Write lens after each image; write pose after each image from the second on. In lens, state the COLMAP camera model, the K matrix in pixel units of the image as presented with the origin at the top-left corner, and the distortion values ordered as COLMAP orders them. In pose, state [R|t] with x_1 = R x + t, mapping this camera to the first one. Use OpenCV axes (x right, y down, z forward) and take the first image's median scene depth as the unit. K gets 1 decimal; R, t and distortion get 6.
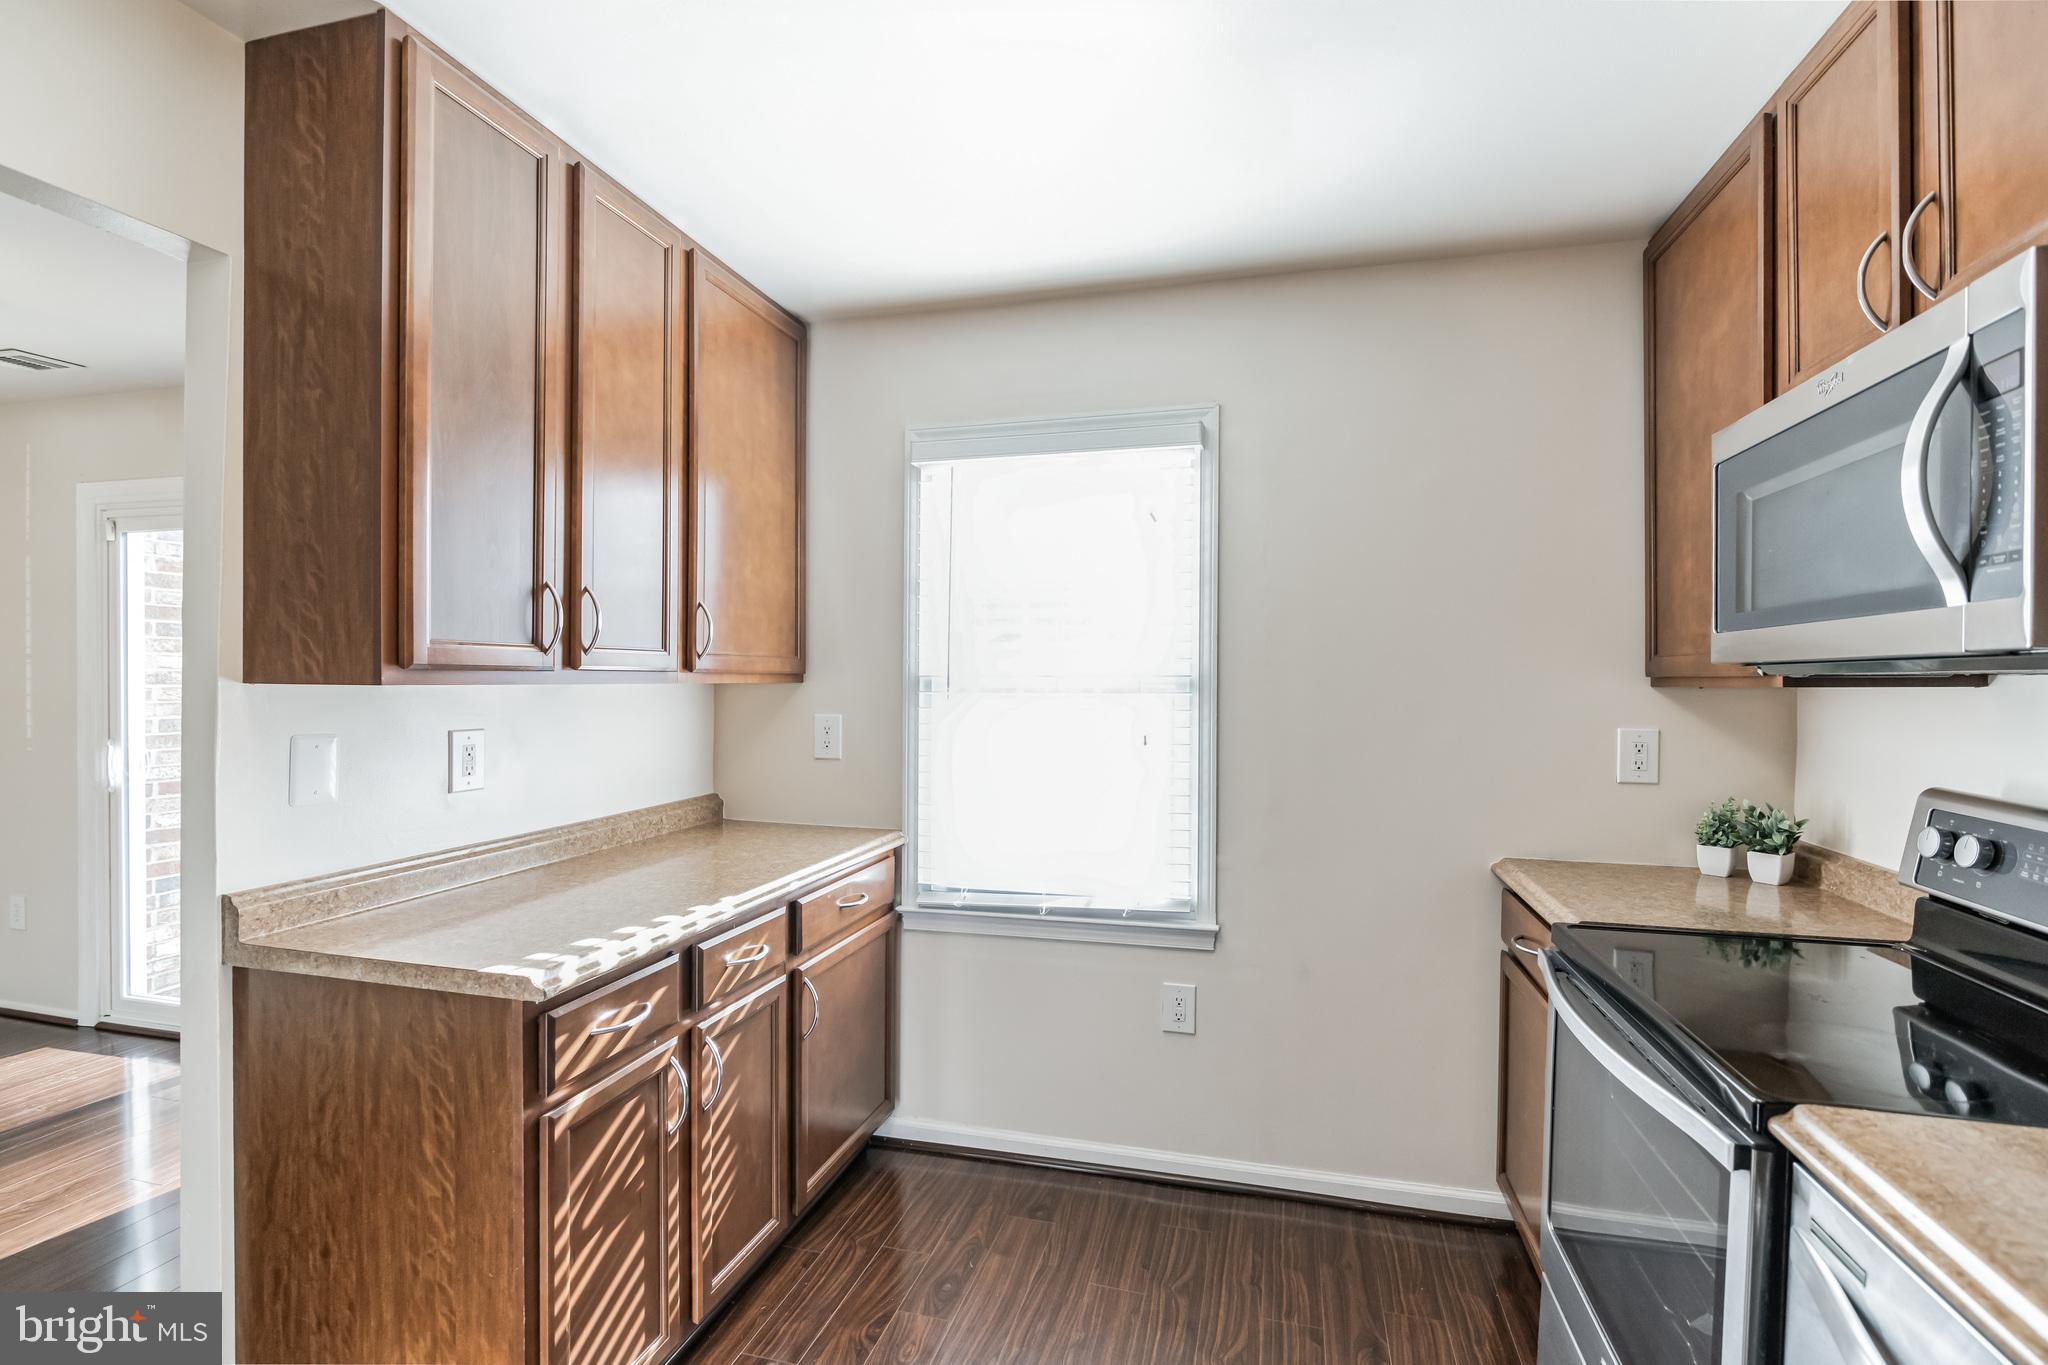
lens RADIAL K [[934.4, 0, 1034.8], [0, 934.4, 694.8], [0, 0, 1]] dist [-0.011096, -0.000277]
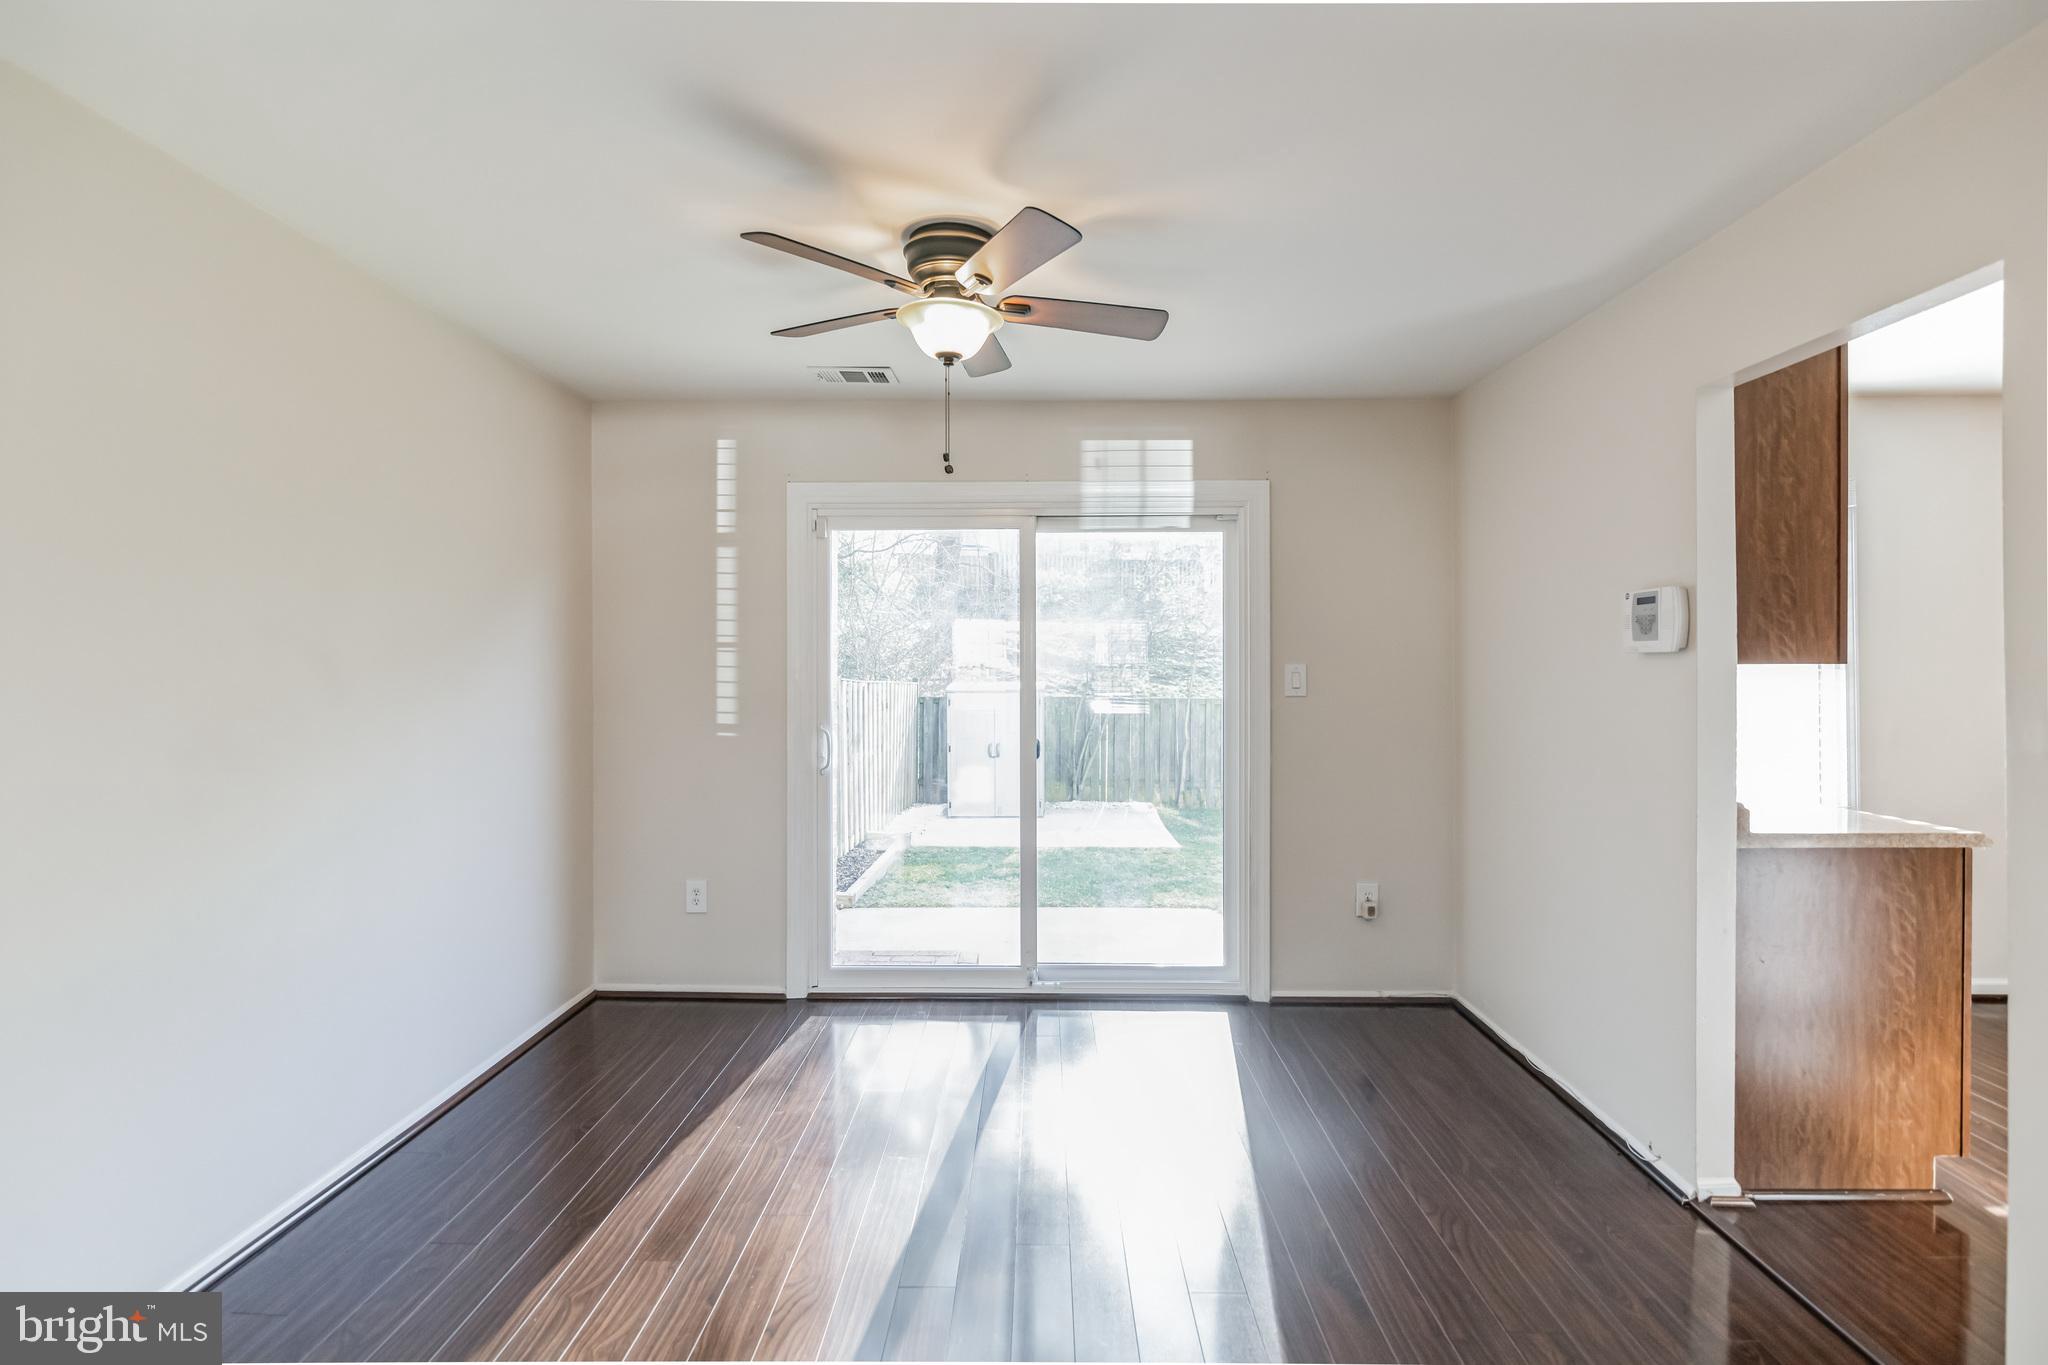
lens RADIAL K [[934.4, 0, 1020.0], [0, 934.4, 666.3], [0, 0, 1]] dist [-0.011096, -0.000277]
pose [[0.974062, -0.005485, 0.226216, -2.413220], [0.009883, 0.999783, -0.018317, 0.008524], [-0.226067, 0.020077, 0.973905, -0.236722]]
